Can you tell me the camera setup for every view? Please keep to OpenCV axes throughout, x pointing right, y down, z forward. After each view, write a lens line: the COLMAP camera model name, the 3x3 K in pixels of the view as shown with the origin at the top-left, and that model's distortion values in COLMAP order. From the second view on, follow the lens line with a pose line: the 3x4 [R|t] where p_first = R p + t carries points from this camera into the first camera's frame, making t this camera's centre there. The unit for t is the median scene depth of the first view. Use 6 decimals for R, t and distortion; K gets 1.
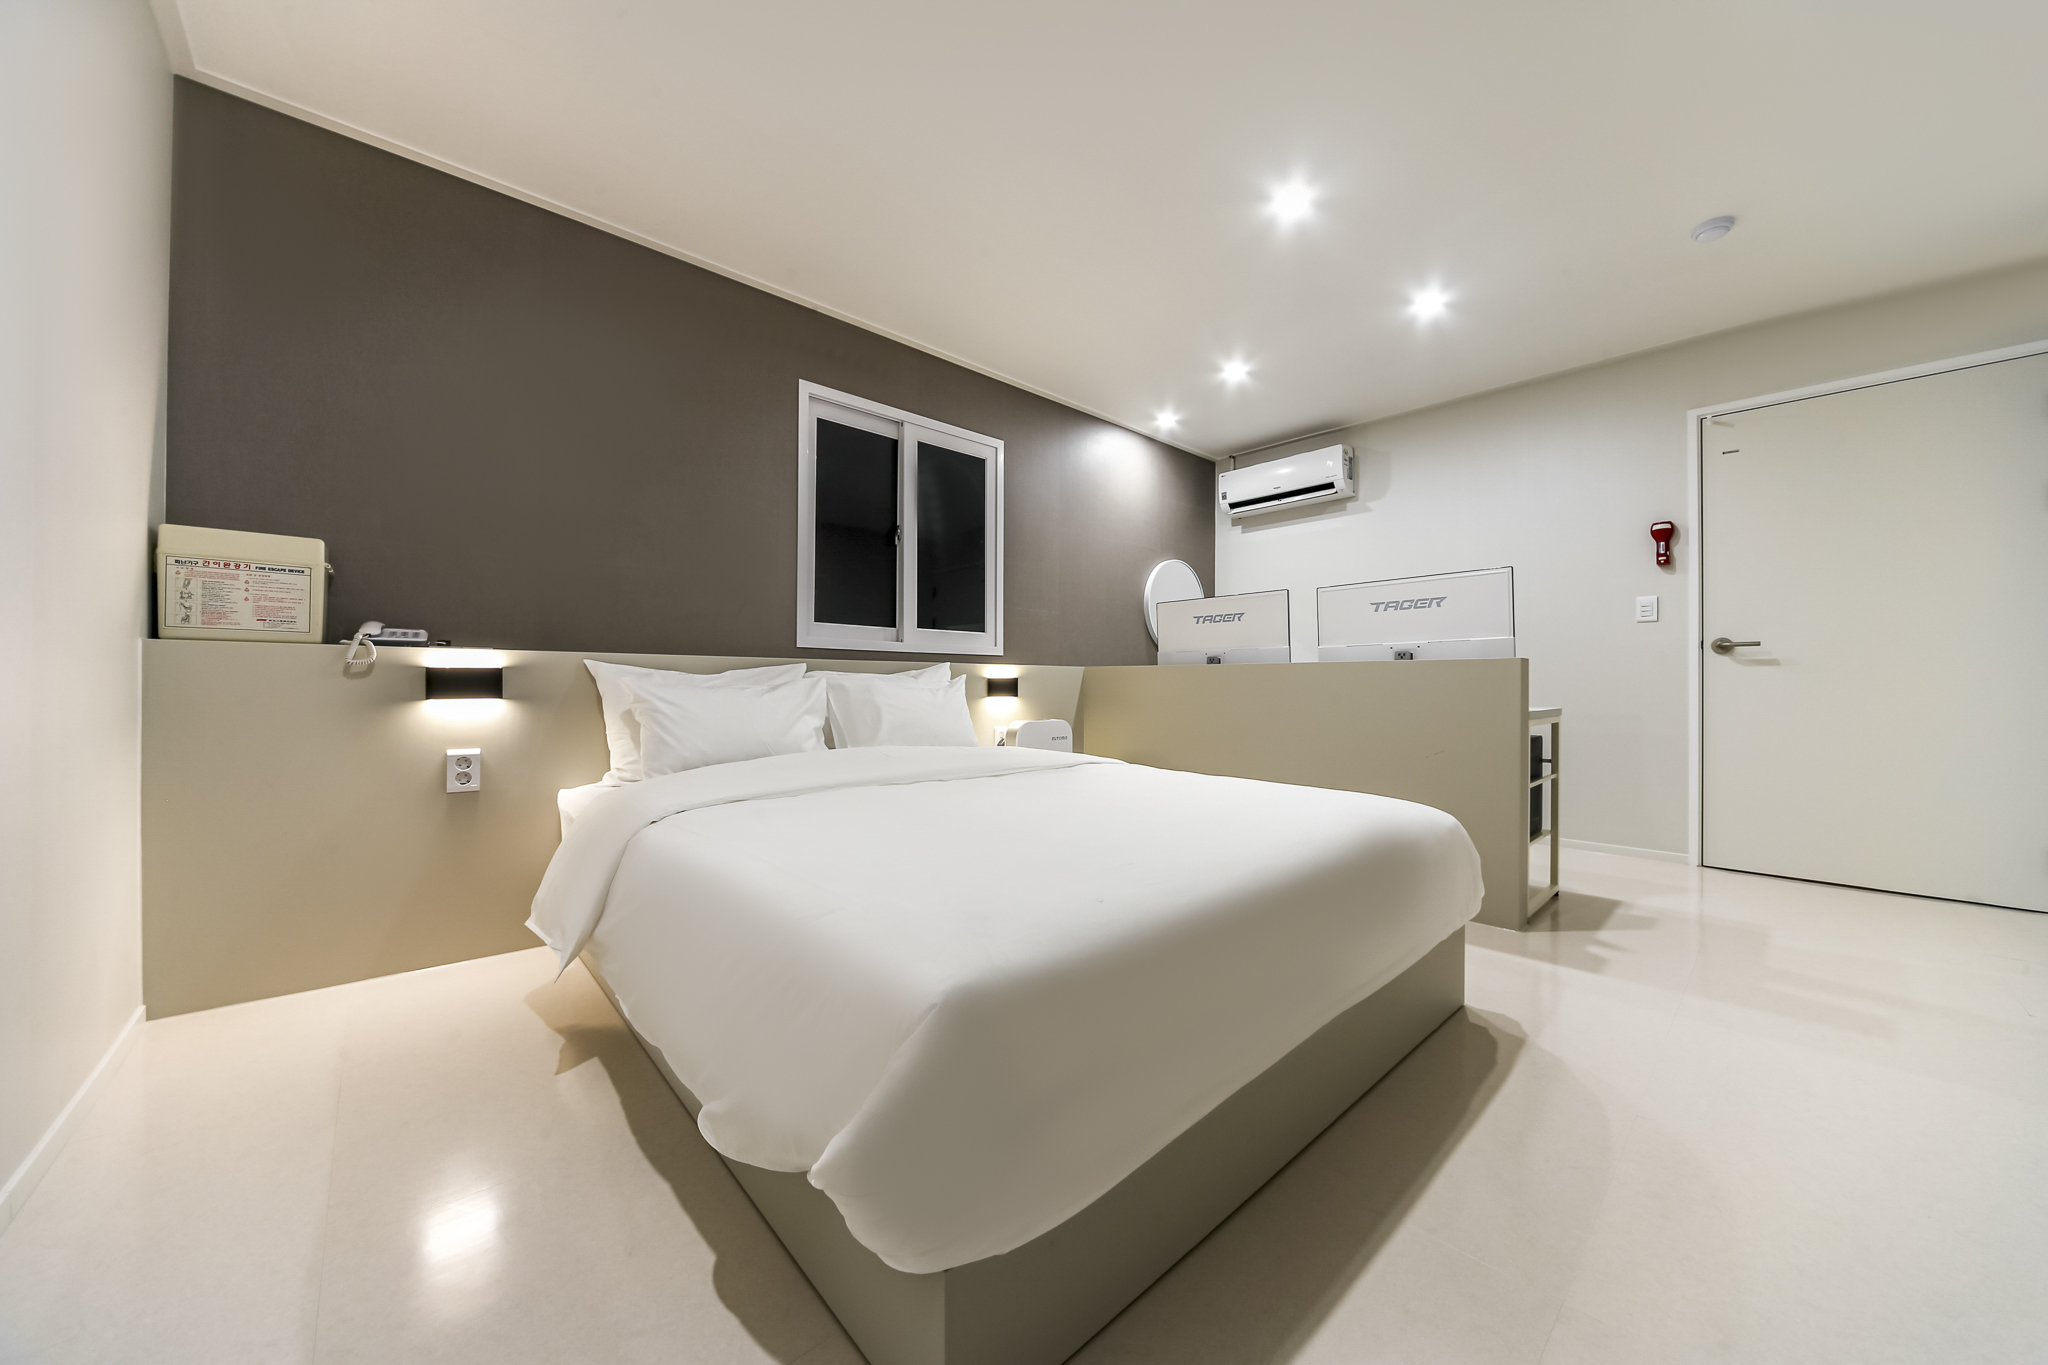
lens RADIAL K [[714.3, 0, 1034.4], [0, 714.3, 677.0], [0, 0, 1]] dist [-0.010343, -0.000065]
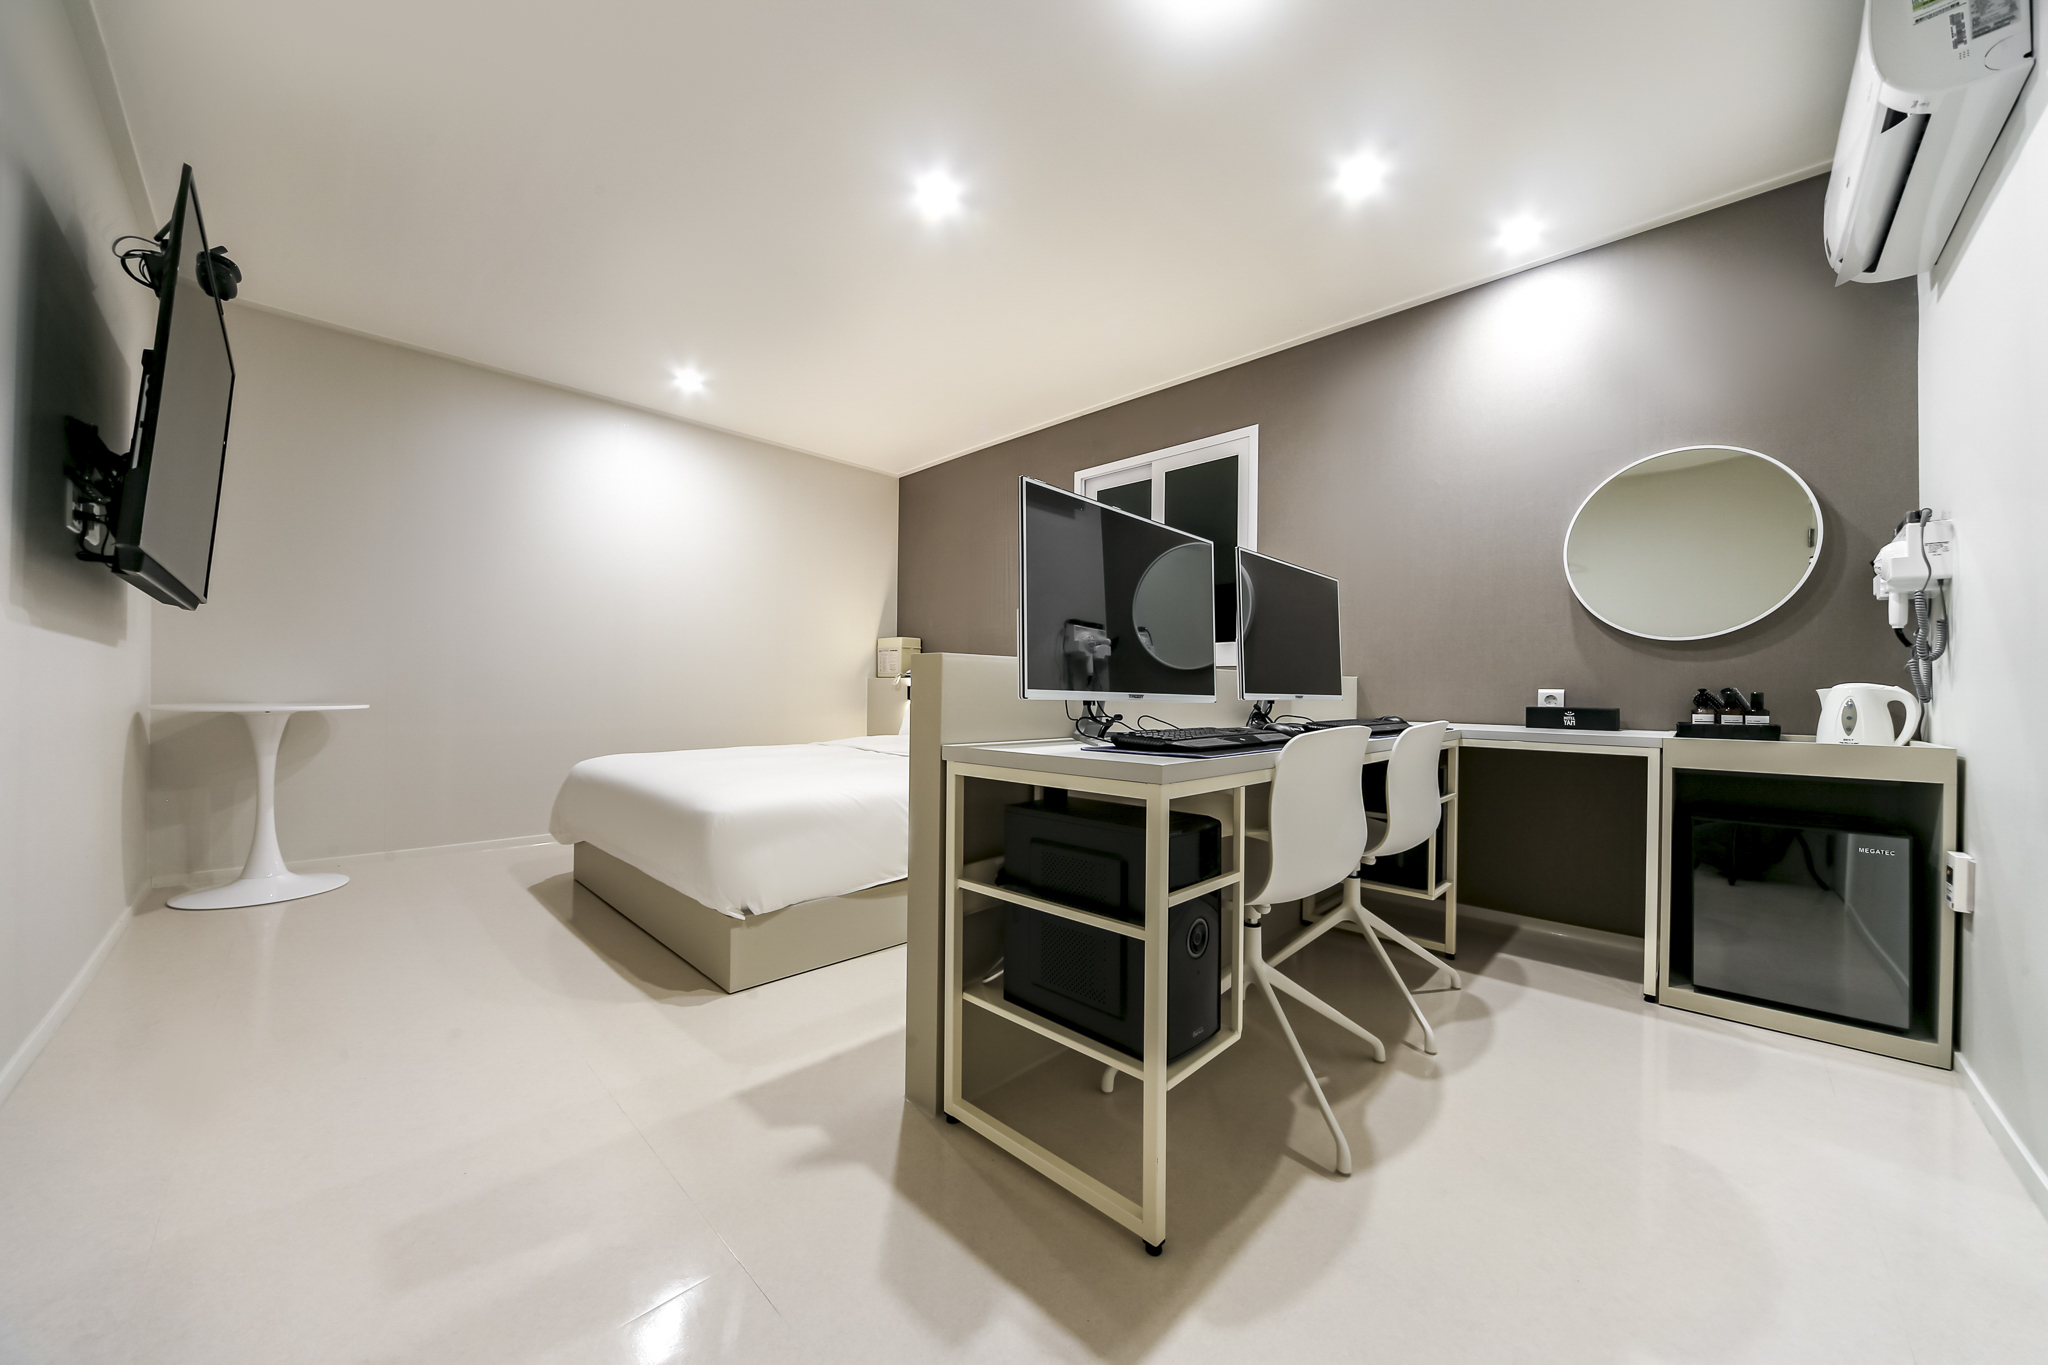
lens RADIAL K [[714.3, 0, 1024.7], [0, 714.3, 686.6], [0, 0, 1]] dist [-0.010343, -0.000065]
pose [[0.057263, -0.012537, -0.998280, 1.492996], [-0.011425, 0.999847, -0.013212, 0.017347], [0.998294, 0.012162, 0.057111, 1.215524]]
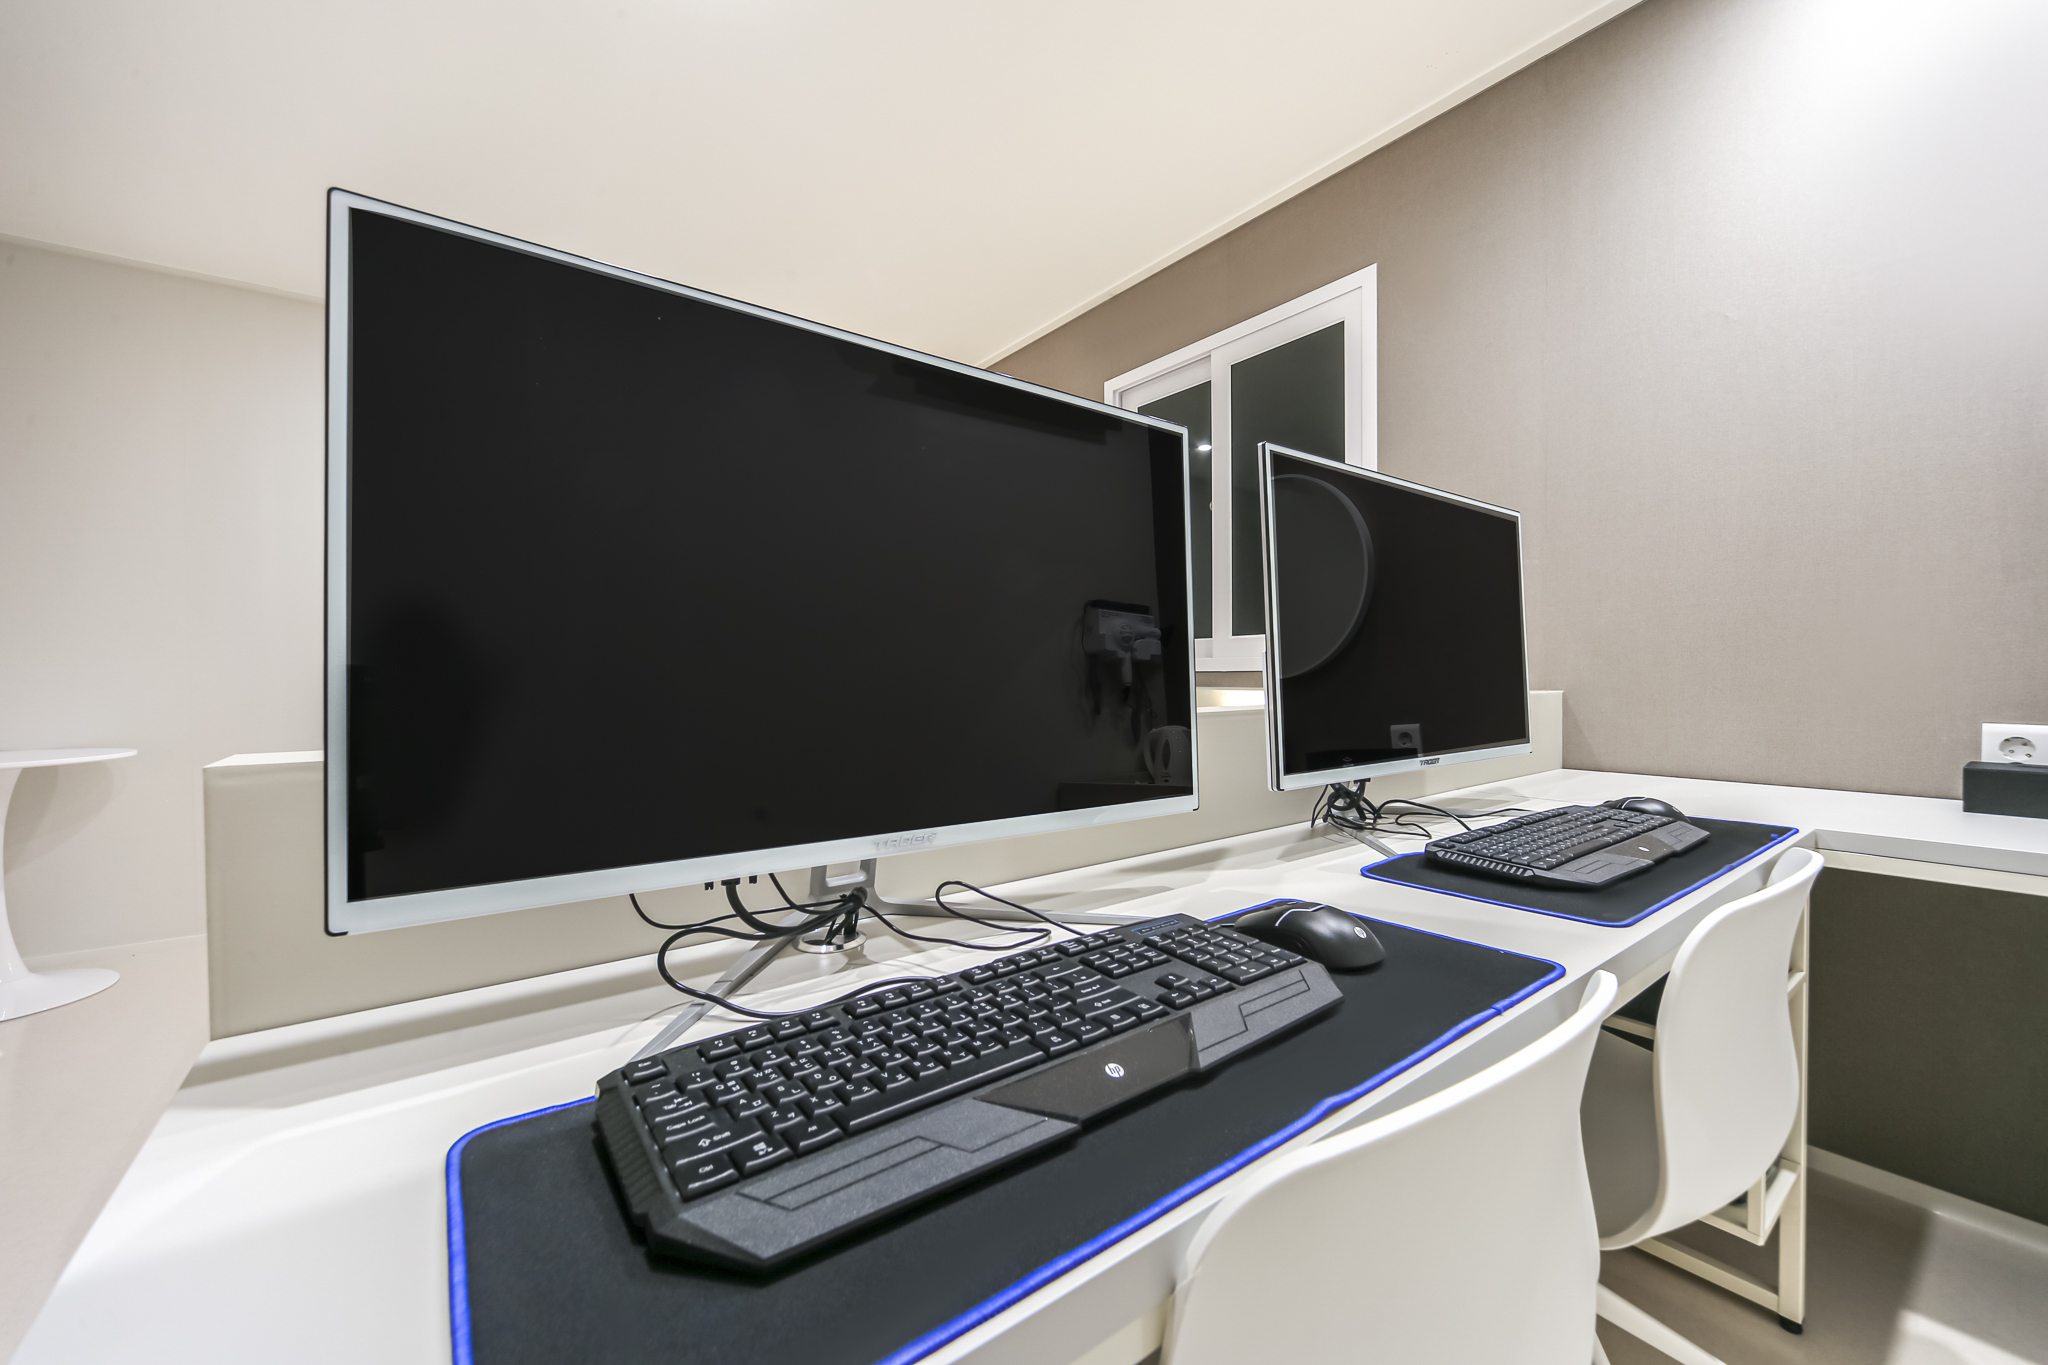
lens RADIAL K [[803.5, 0, 1031.6], [0, 803.5, 685.4], [0, 0, 1]] dist [-0.007236, 0.000525]
pose [[-0.090678, 0.003070, -0.995876, 1.034708], [0.007496, 0.999969, 0.002400, -0.043858], [0.995852, -0.007247, -0.090698, 1.460239]]
